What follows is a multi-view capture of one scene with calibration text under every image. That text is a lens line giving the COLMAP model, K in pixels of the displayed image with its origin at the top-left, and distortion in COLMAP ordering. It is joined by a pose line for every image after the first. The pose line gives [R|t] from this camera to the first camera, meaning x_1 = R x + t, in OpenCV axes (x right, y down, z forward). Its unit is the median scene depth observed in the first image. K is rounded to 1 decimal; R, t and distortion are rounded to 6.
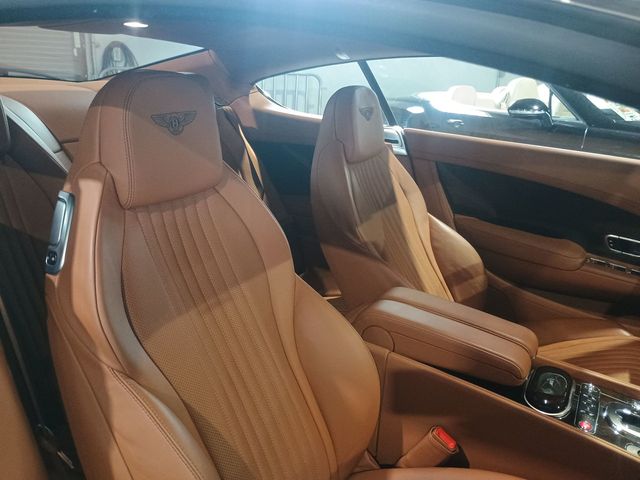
lens RADIAL K [[549.9, 0, 317.9], [0, 549.9, 235.5], [0, 0, 1]] dist [0.057324, -0.080223]
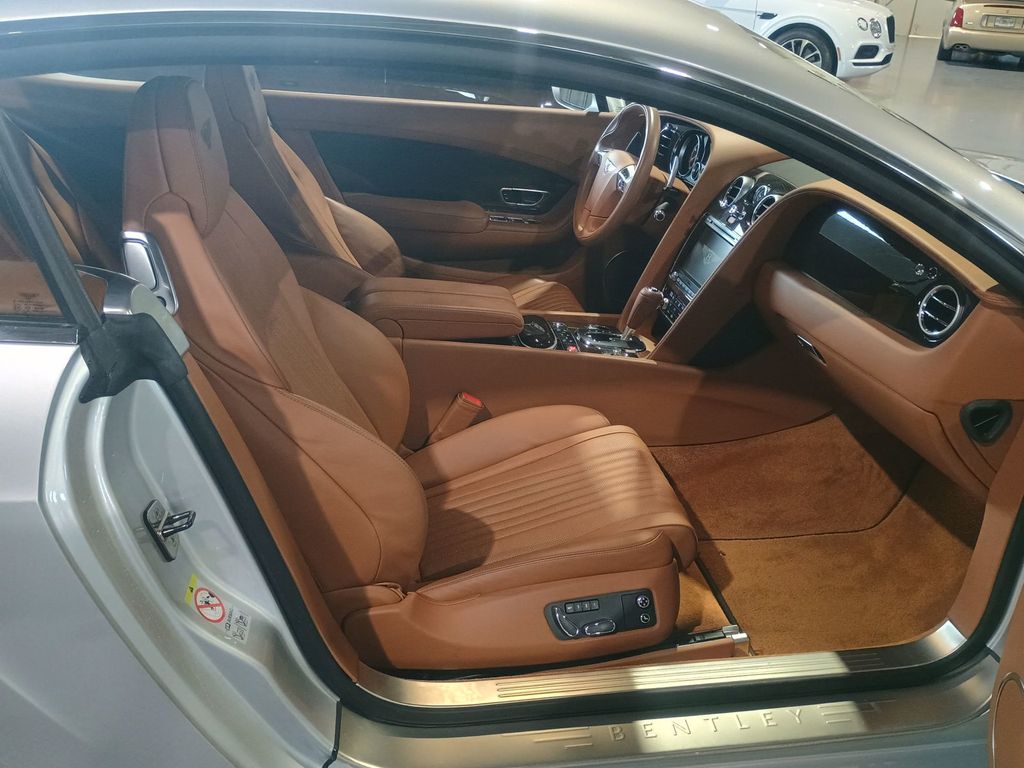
lens RADIAL K [[879.8, 0, 508.6], [0, 879.8, 376.8], [0, 0, 1]] dist [0.057324, -0.080223]
pose [[0.777695, -0.279896, 0.562893, -0.436006], [0.179233, 0.956970, 0.228220, -0.036114], [-0.602550, -0.076596, 0.794397, -0.265303]]
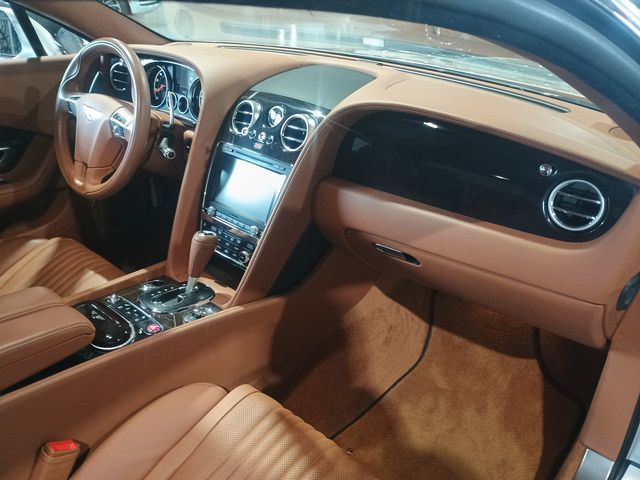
lens RADIAL K [[549.9, 0, 317.9], [0, 549.9, 235.5], [0, 0, 1]] dist [0.057324, -0.080223]
pose [[0.209602, -0.483099, 0.850107, -0.161091], [0.284292, 0.861970, 0.419745, -0.098293], [-0.935545, 0.153699, 0.318012, 0.206566]]
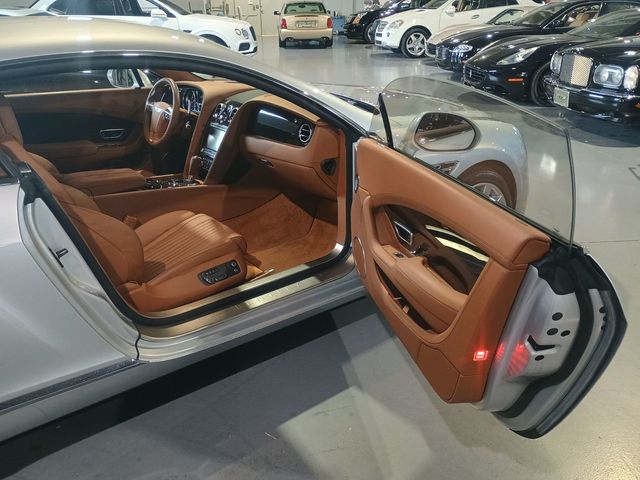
lens RADIAL K [[549.9, 0, 317.9], [0, 549.9, 235.5], [0, 0, 1]] dist [0.057324, -0.080223]
pose [[0.380090, -0.410653, 0.828792, -0.950951], [0.309881, 0.900793, 0.304215, -0.025875], [-0.871496, 0.141198, 0.469635, -0.522112]]
